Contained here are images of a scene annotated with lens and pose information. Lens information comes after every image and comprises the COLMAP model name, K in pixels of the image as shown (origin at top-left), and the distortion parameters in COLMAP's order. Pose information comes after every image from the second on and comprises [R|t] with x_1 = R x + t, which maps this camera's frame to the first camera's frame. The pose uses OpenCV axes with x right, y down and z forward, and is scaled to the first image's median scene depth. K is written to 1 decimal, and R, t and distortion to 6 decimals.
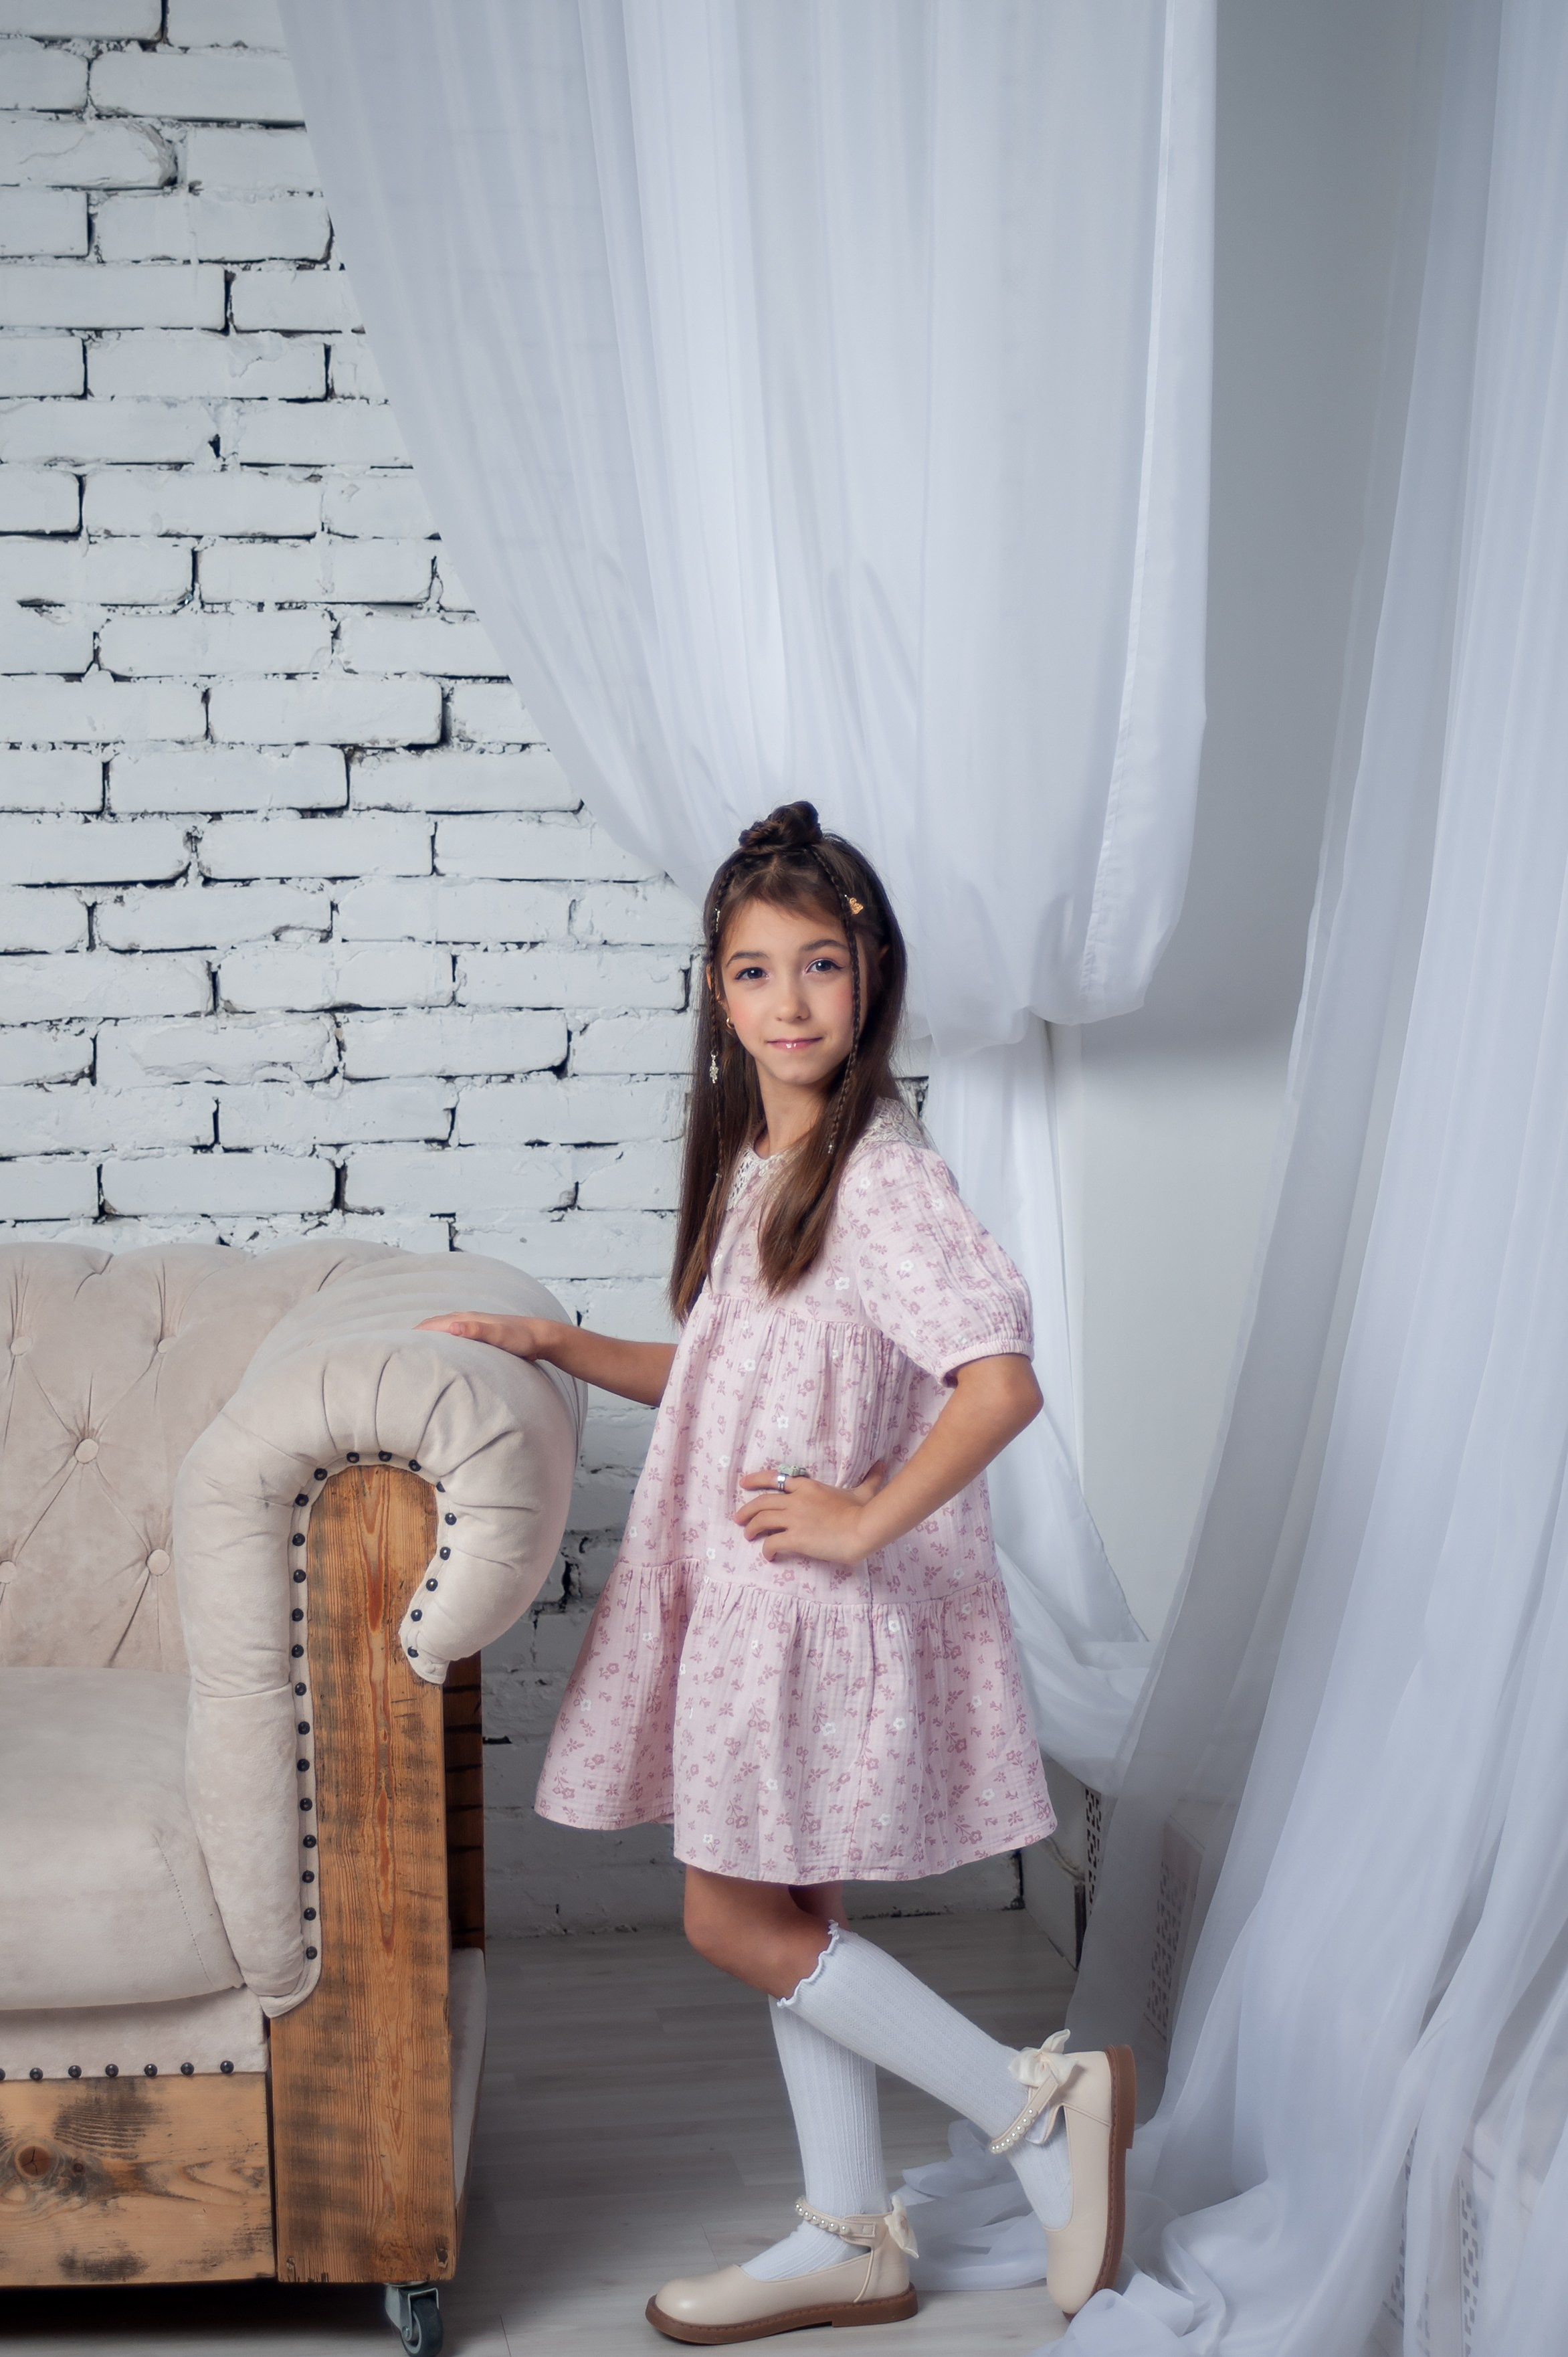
lens RADIAL K [[4019.8, 0, 852.2], [0, 4019.8, 1179.7], [0, 0, 1]] dist [-0.027265, 0.134525]
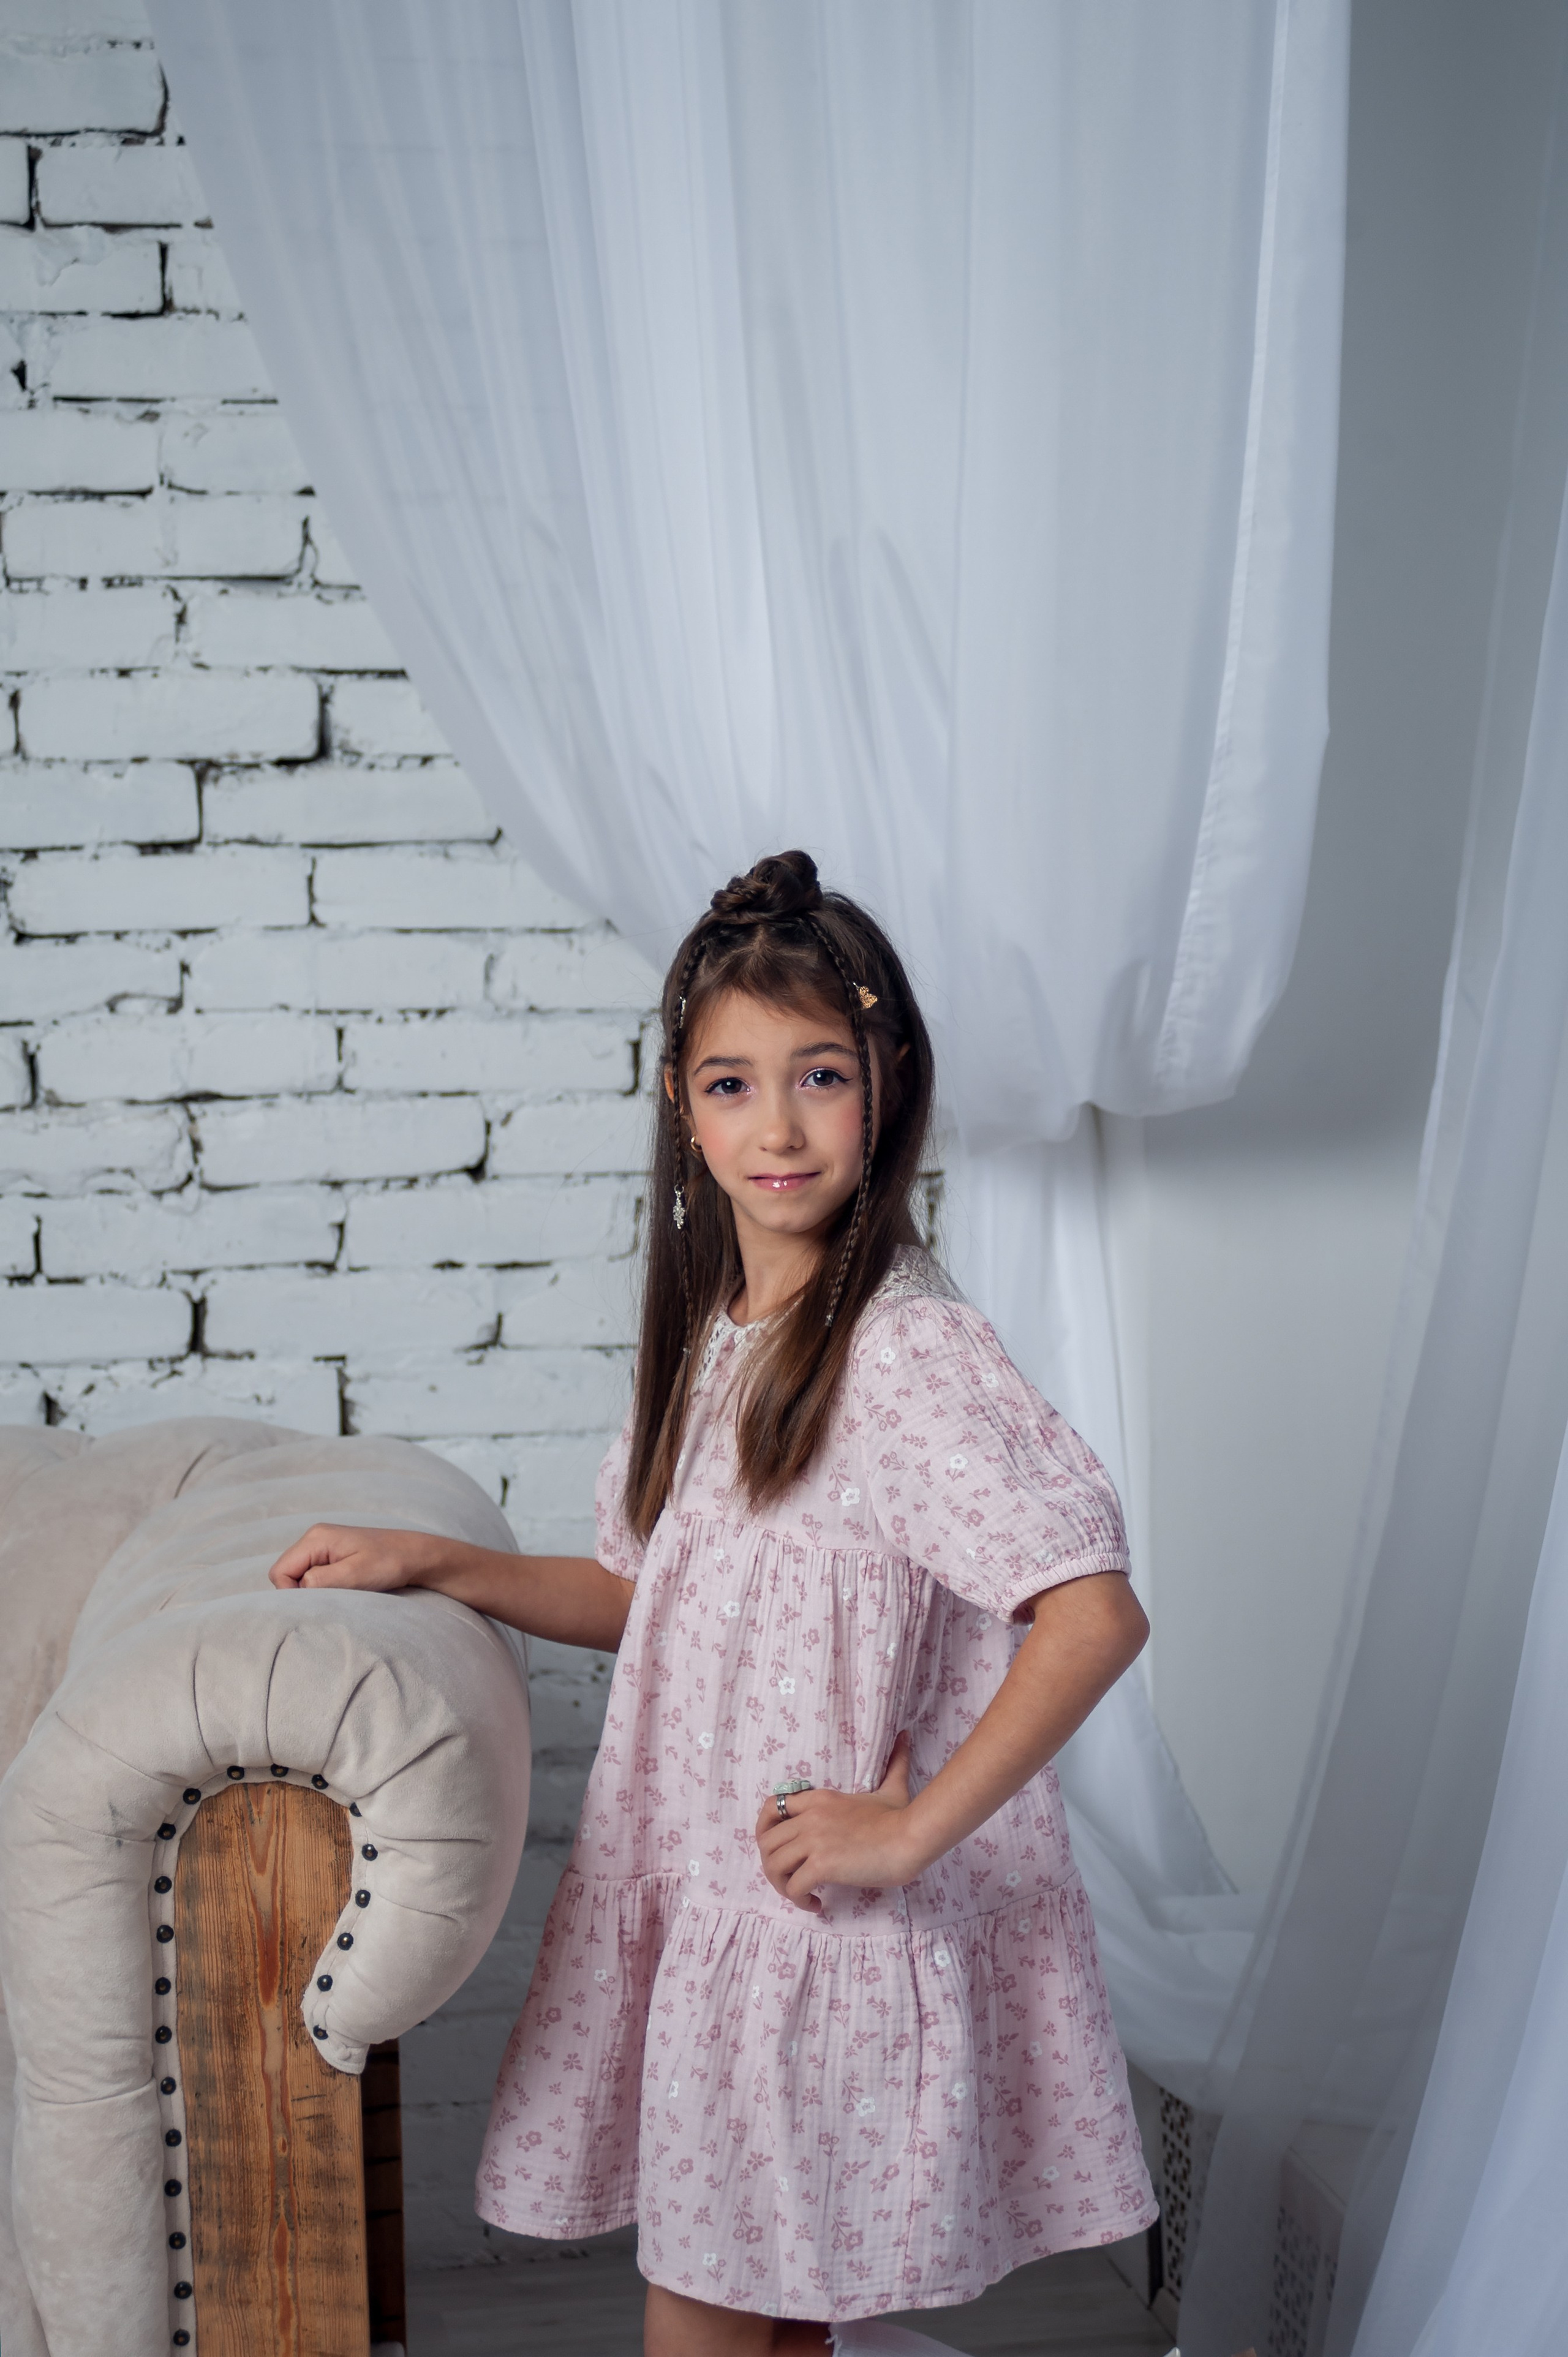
lens RADIAL K [[3611.3, 0, 696.8], [0, 3611.3, 1056.6], [0, 0, 1]] dist [0.032140, 0.049757]
pose [[0.999531, -0.012834, 0.027793, -0.049435], [0.012014, 0.999493, 0.029493, -0.070645], [-0.028158, -0.029145, 0.999179, 0.295861]]
